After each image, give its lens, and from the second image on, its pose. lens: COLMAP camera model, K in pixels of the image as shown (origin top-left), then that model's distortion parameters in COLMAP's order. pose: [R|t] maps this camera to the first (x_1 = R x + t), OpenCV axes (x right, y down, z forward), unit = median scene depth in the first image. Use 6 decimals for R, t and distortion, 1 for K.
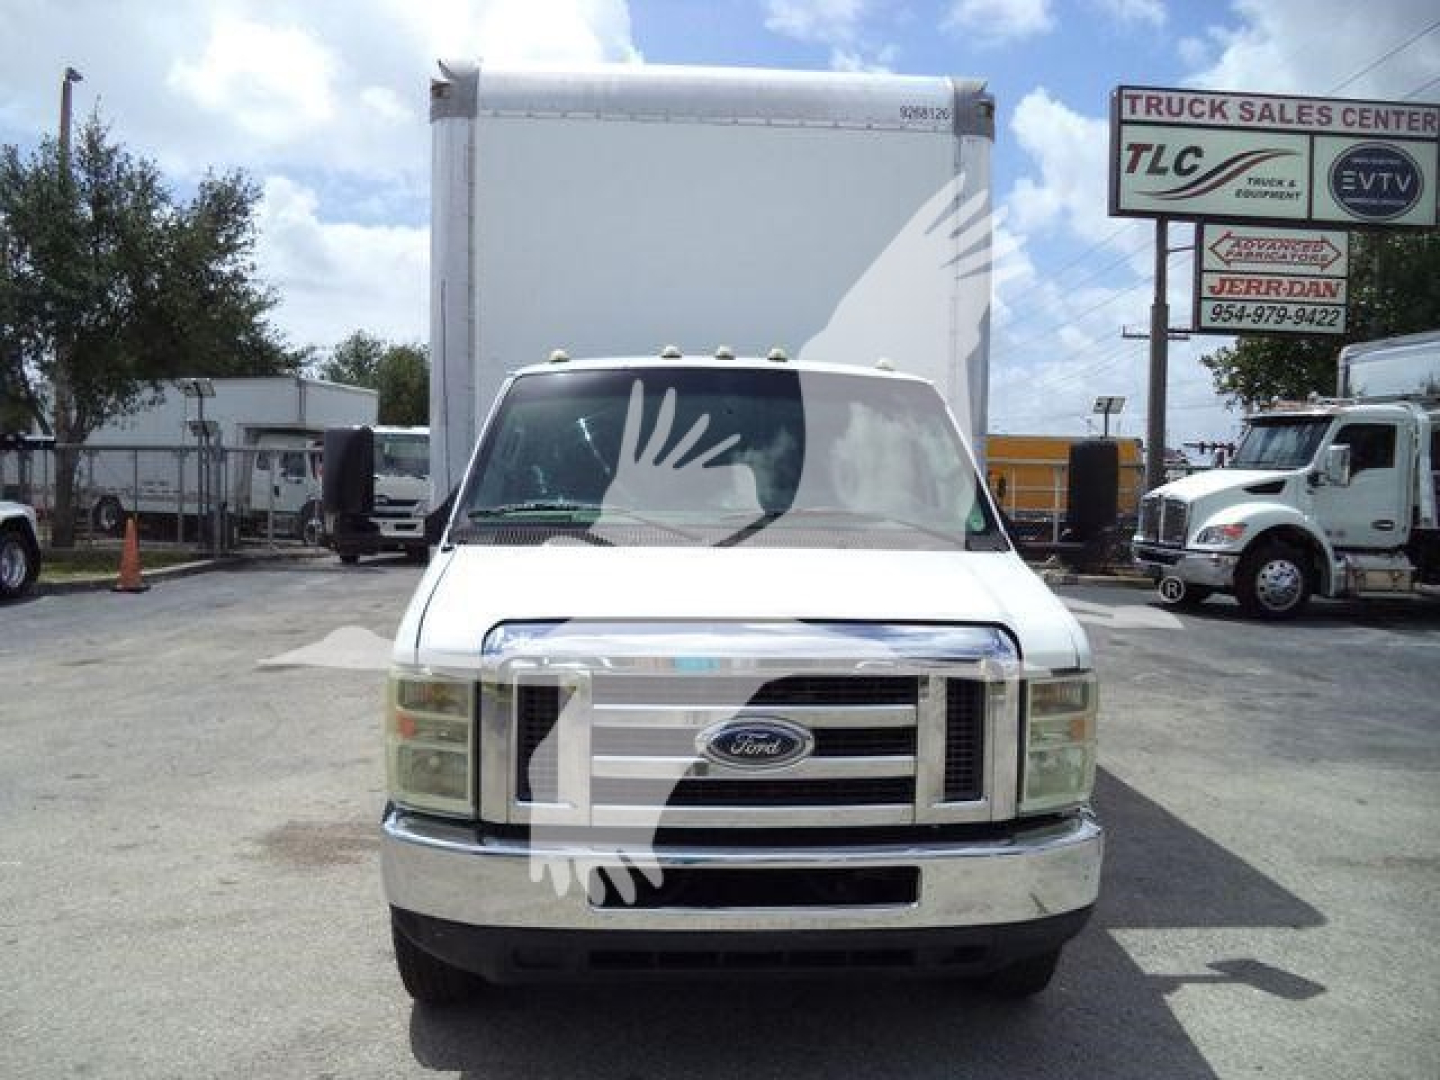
lens RADIAL K [[1163.4, 0, 710.6], [0, 1163.4, 547.4], [0, 0, 1]] dist [-0.012291, -0.043279]
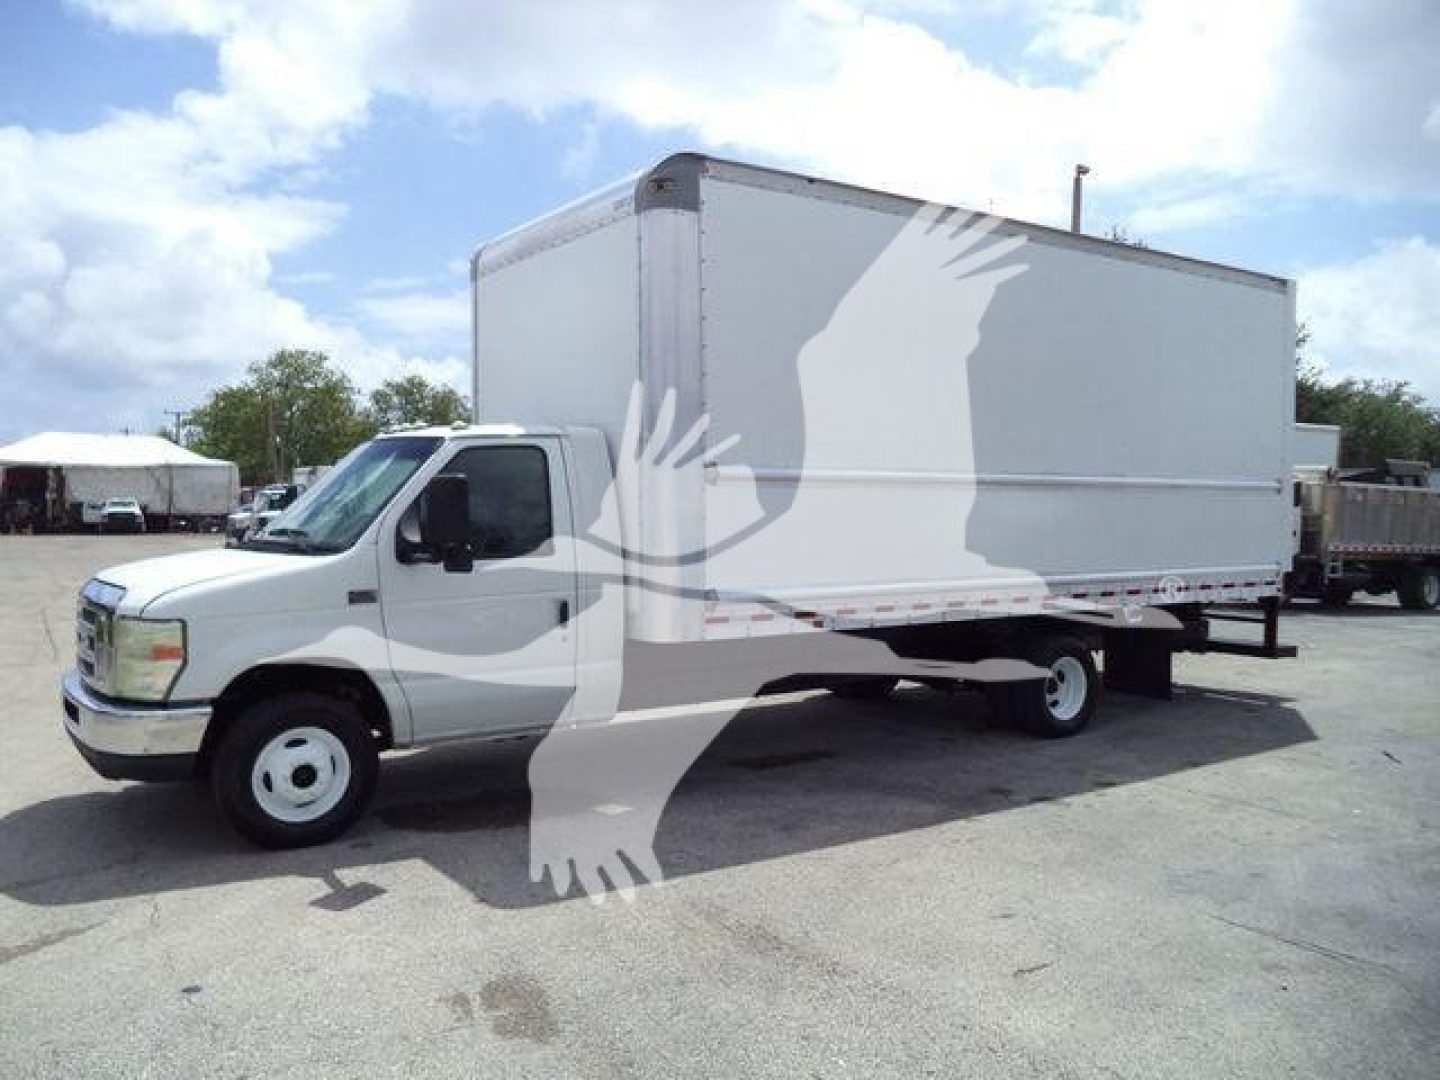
lens RADIAL K [[1170.7, 0, 724.8], [0, 1170.7, 556.2], [0, 0, 1]] dist [-0.006591, -0.005342]
pose [[0.527047, 0.017459, -0.849657, 1.271261], [-0.044852, 0.998967, -0.007295, -0.006221], [0.848652, 0.041954, 0.527285, 0.468192]]
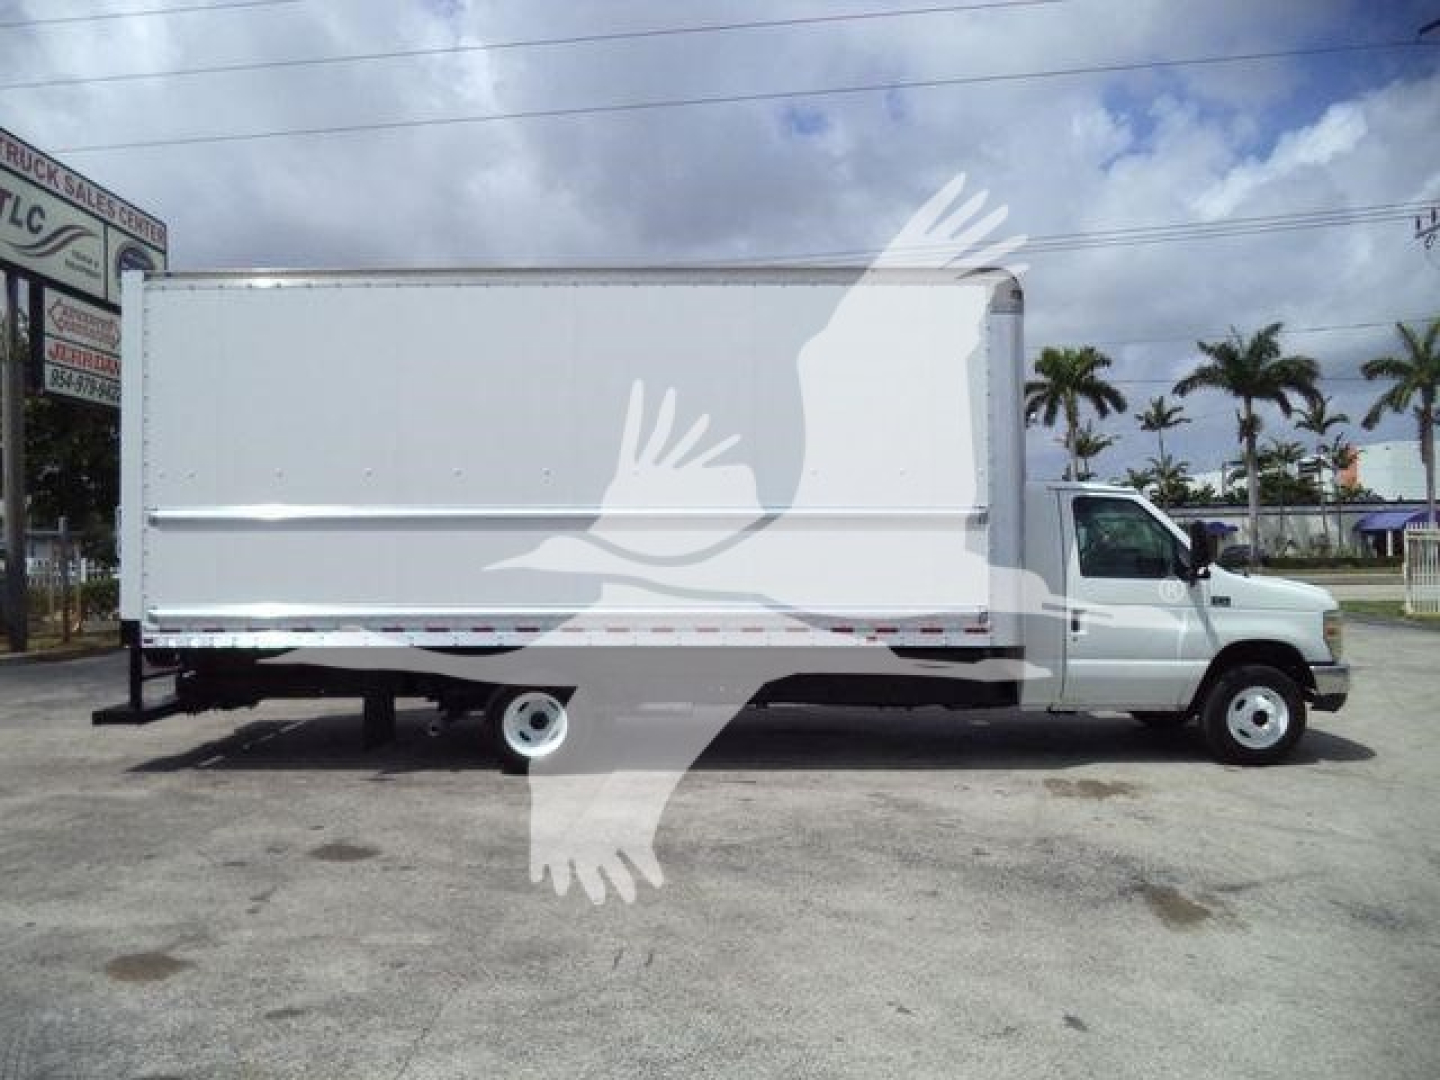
lens RADIAL K [[1163.4, 0, 710.6], [0, 1163.4, 547.4], [0, 0, 1]] dist [-0.012291, -0.043279]
pose [[0.071642, -0.016015, 0.997302, -1.727941], [0.066045, 0.997753, 0.011278, -0.098858], [-0.995241, 0.065059, 0.072539, 1.247064]]
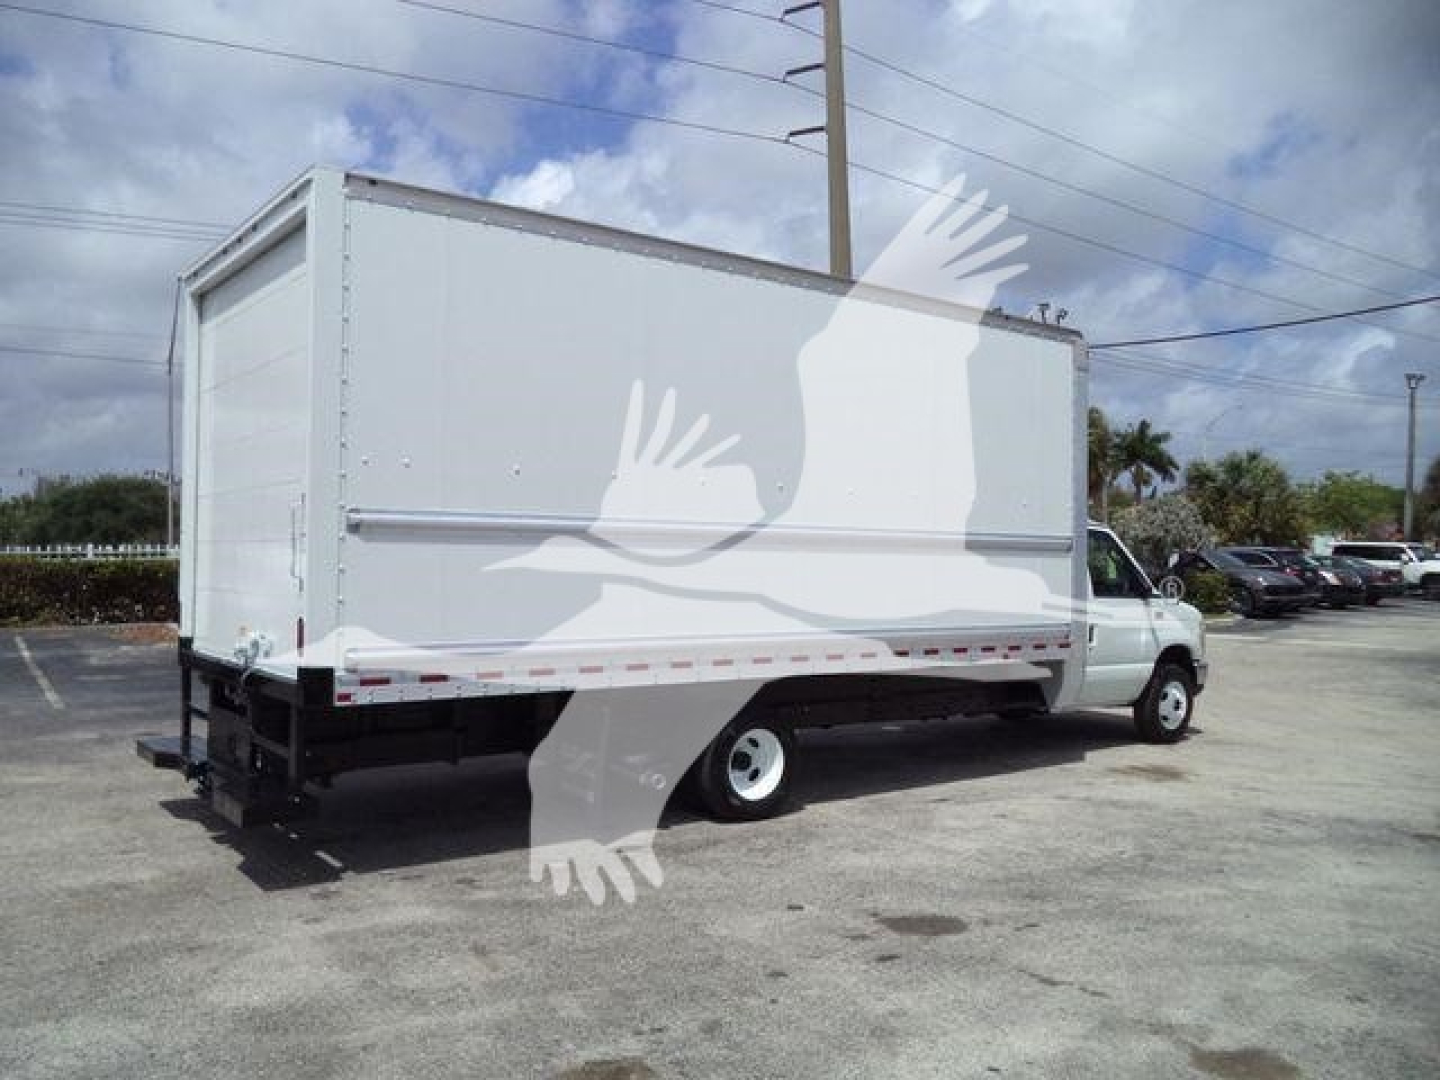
lens RADIAL K [[1163.4, 0, 710.6], [0, 1163.4, 547.4], [0, 0, 1]] dist [-0.012291, -0.043279]
pose [[-0.552758, -0.016479, 0.833179, -1.356405], [0.029222, 0.998806, 0.039141, -0.174502], [-0.832830, 0.045983, -0.551616, 2.352802]]
